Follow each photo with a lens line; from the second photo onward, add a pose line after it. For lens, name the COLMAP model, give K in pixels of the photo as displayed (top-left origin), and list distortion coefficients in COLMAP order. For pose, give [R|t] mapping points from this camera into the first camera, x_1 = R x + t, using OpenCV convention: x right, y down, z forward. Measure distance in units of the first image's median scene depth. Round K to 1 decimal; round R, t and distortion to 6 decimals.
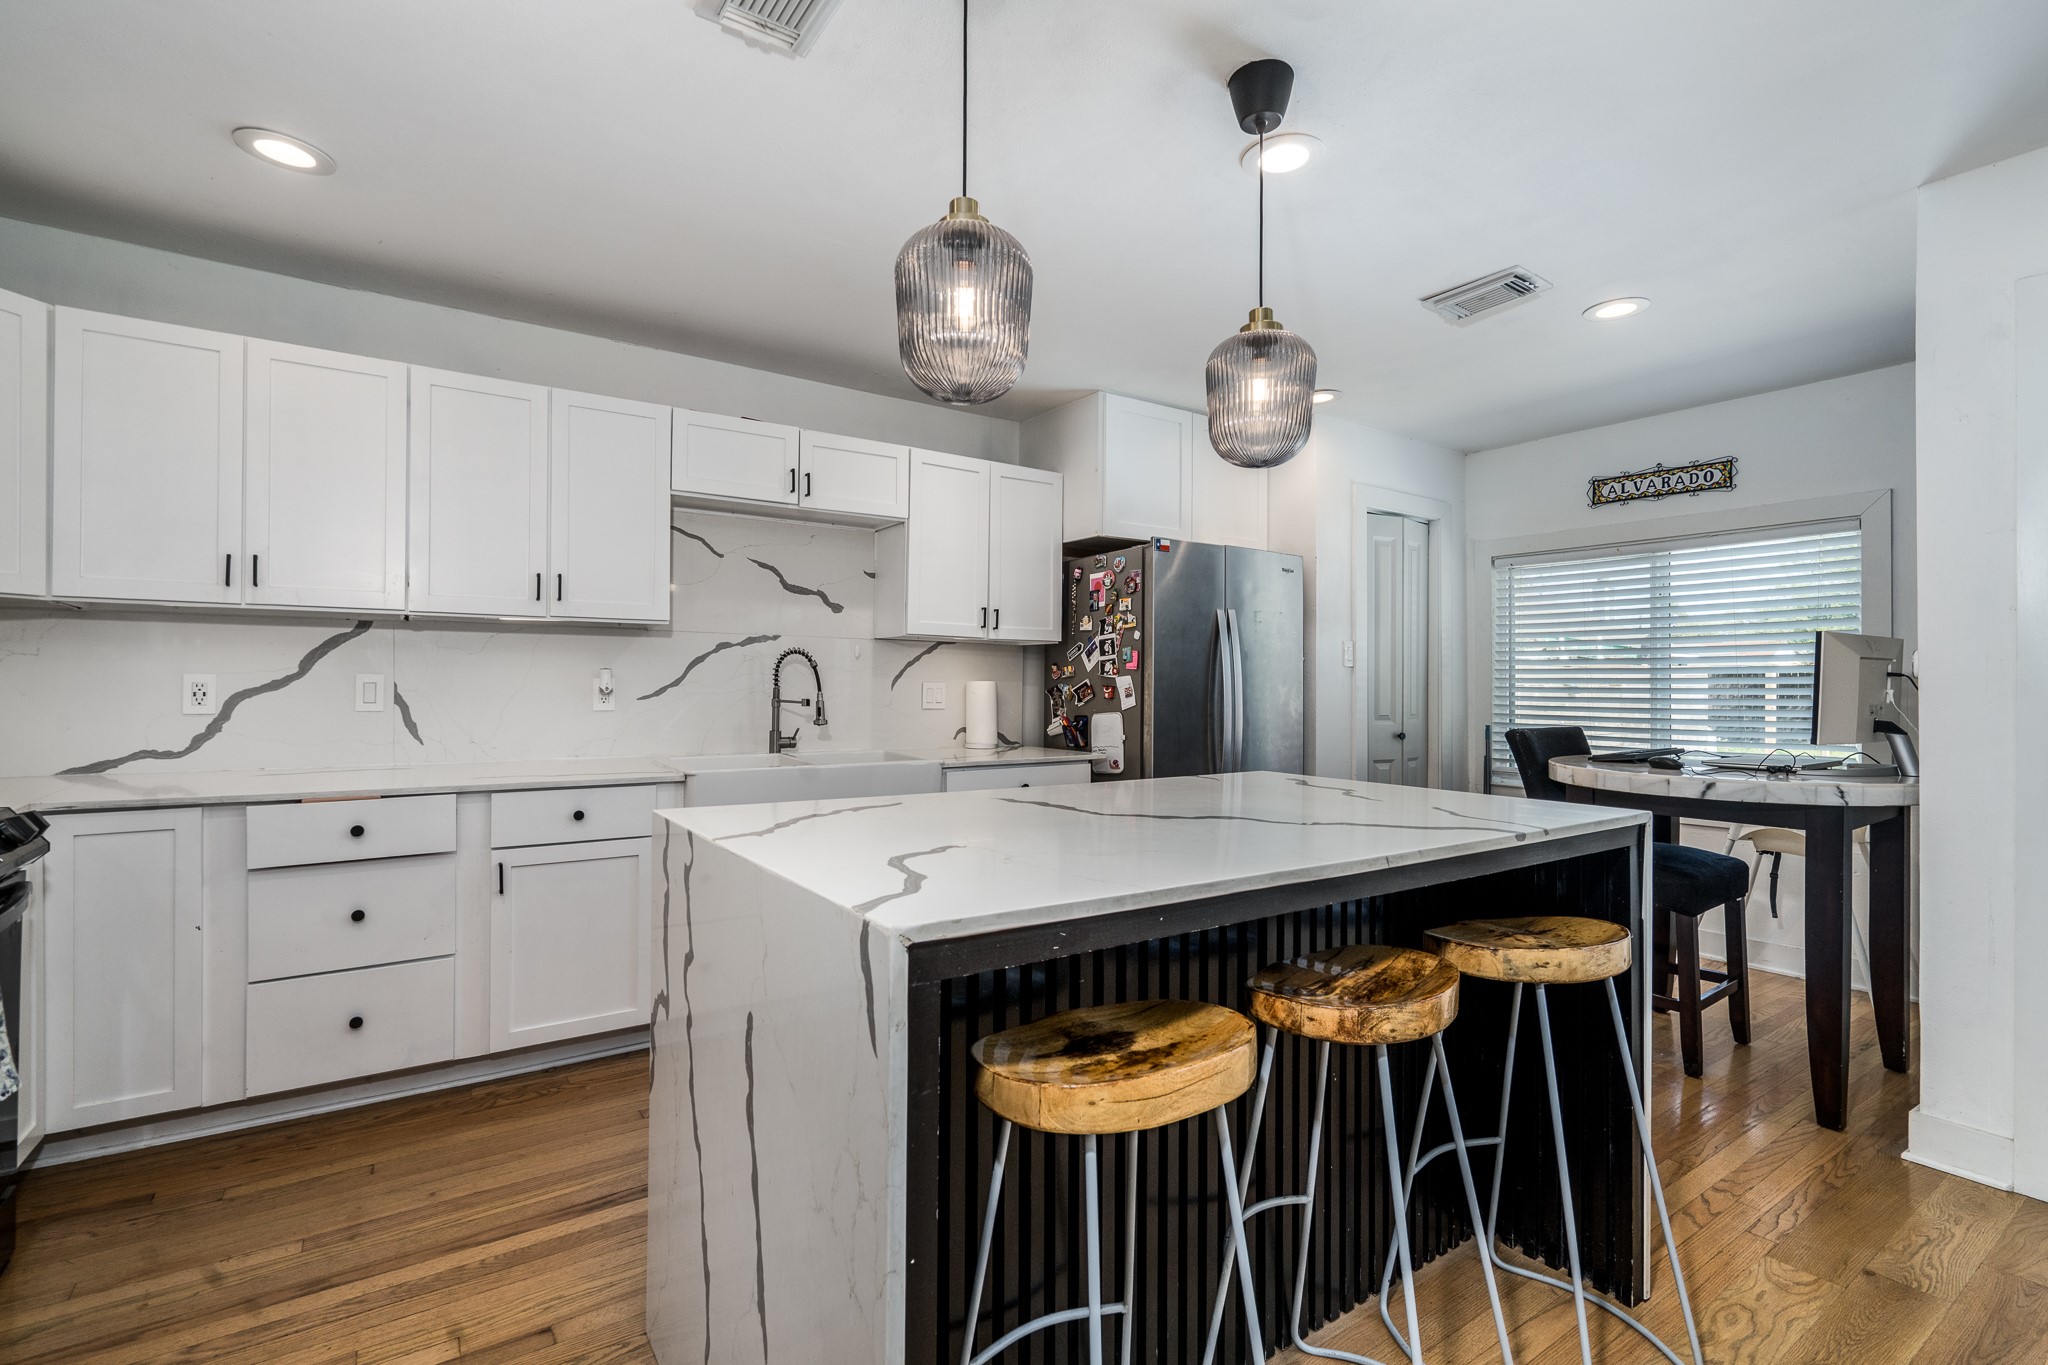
lens RADIAL K [[942.8, 0, 1026.4], [0, 942.8, 682.8], [0, 0, 1]] dist [0.000435, 0.000508]
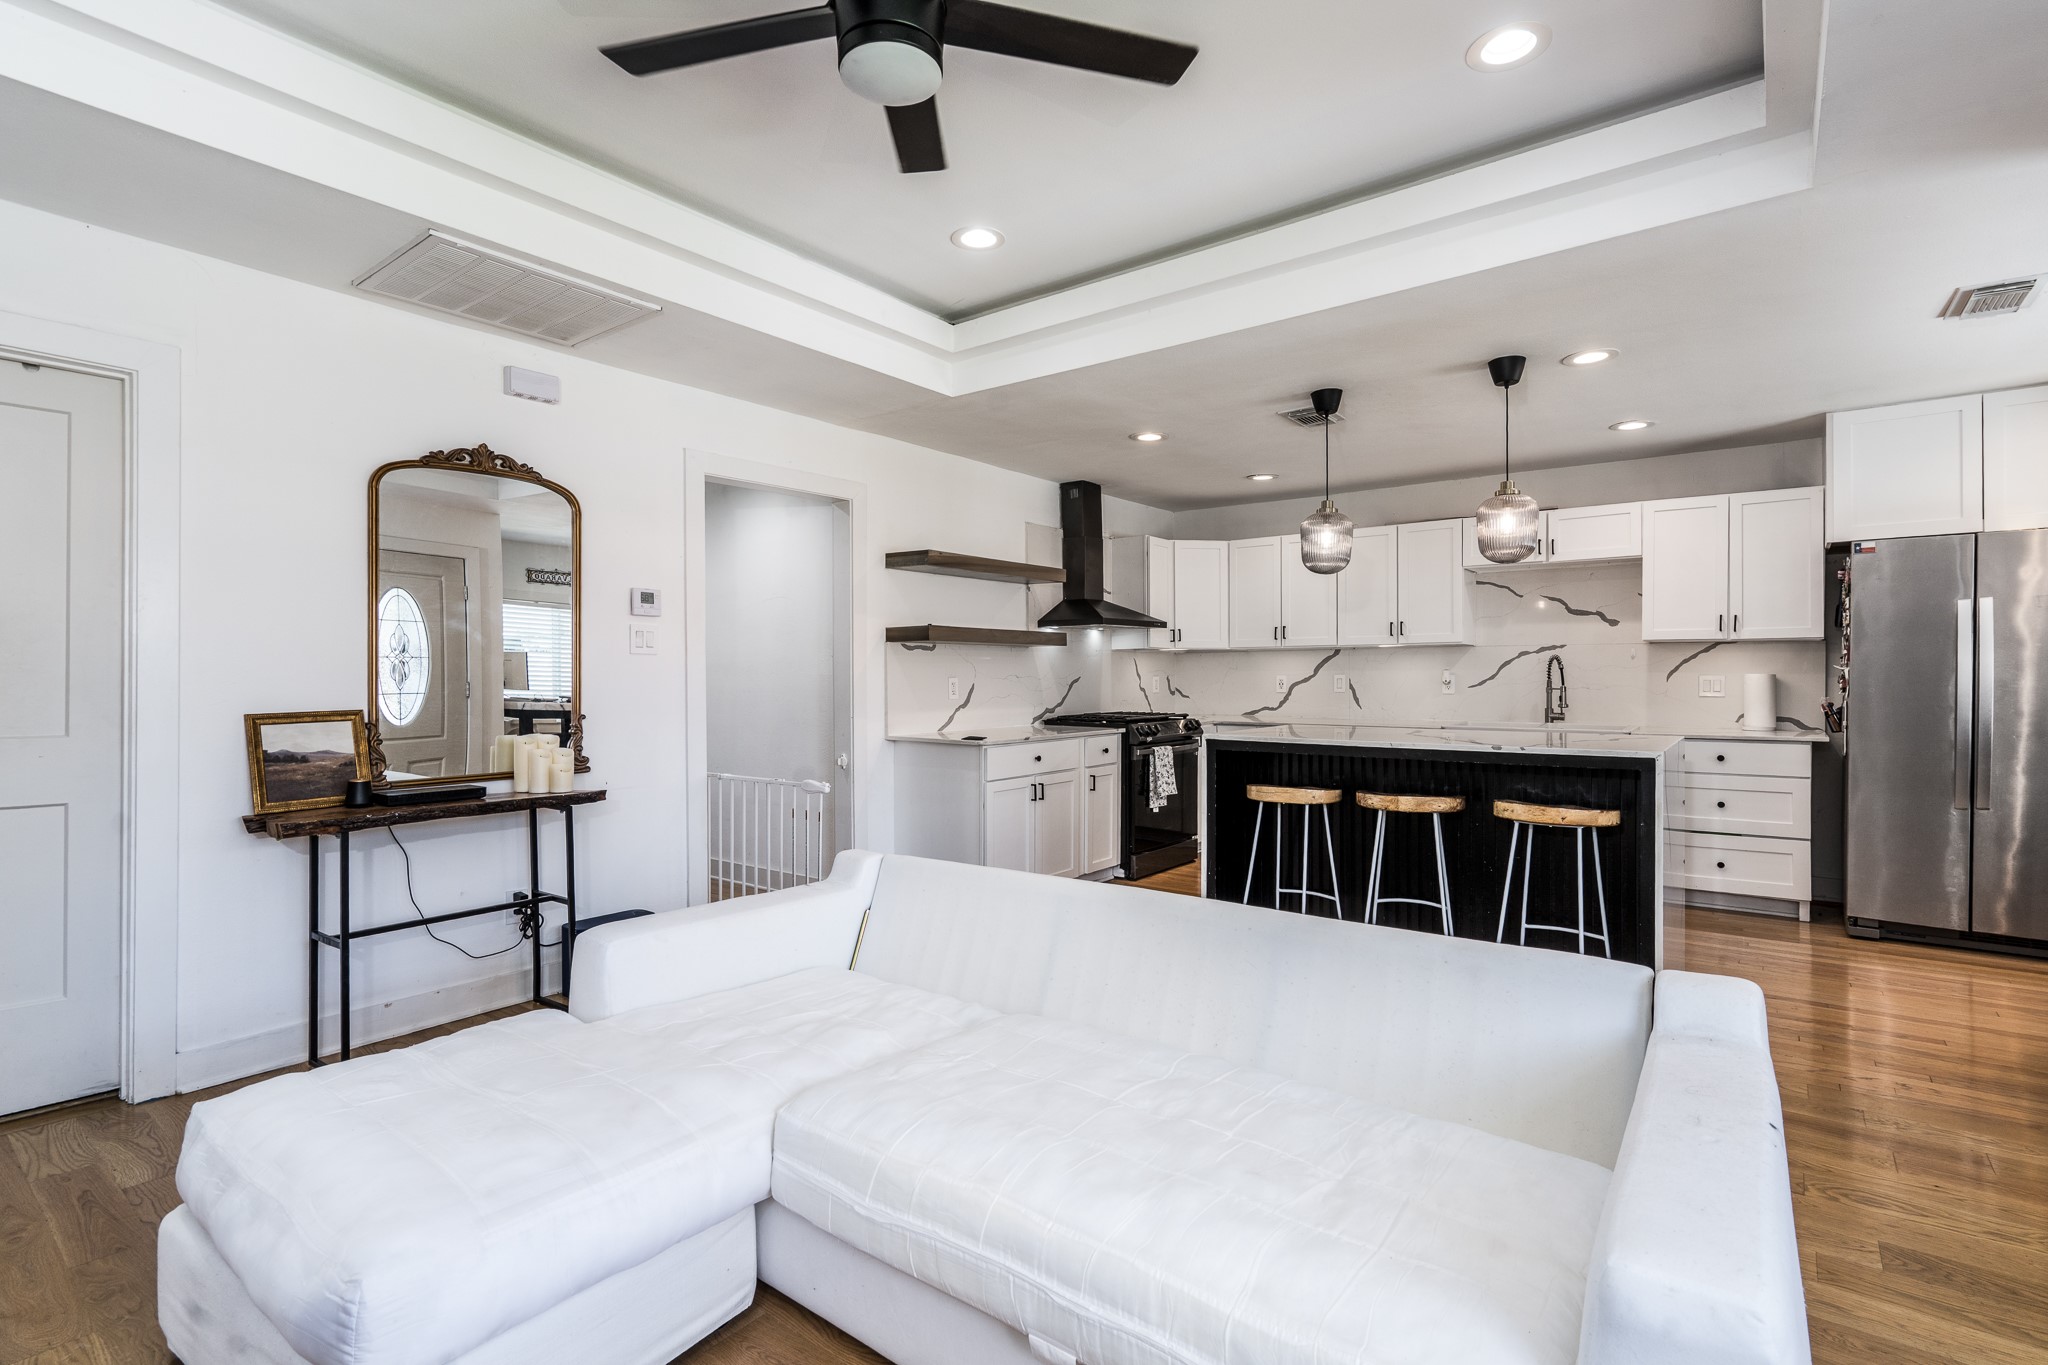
lens RADIAL K [[942.8, 0, 1026.8], [0, 942.8, 683.8], [0, 0, 1]] dist [0.000435, 0.000508]
pose [[0.313596, -0.003532, -0.949550, 0.916263], [0.005810, 0.999982, -0.001801, 0.009290], [0.949539, -0.004952, 0.313611, -0.278818]]
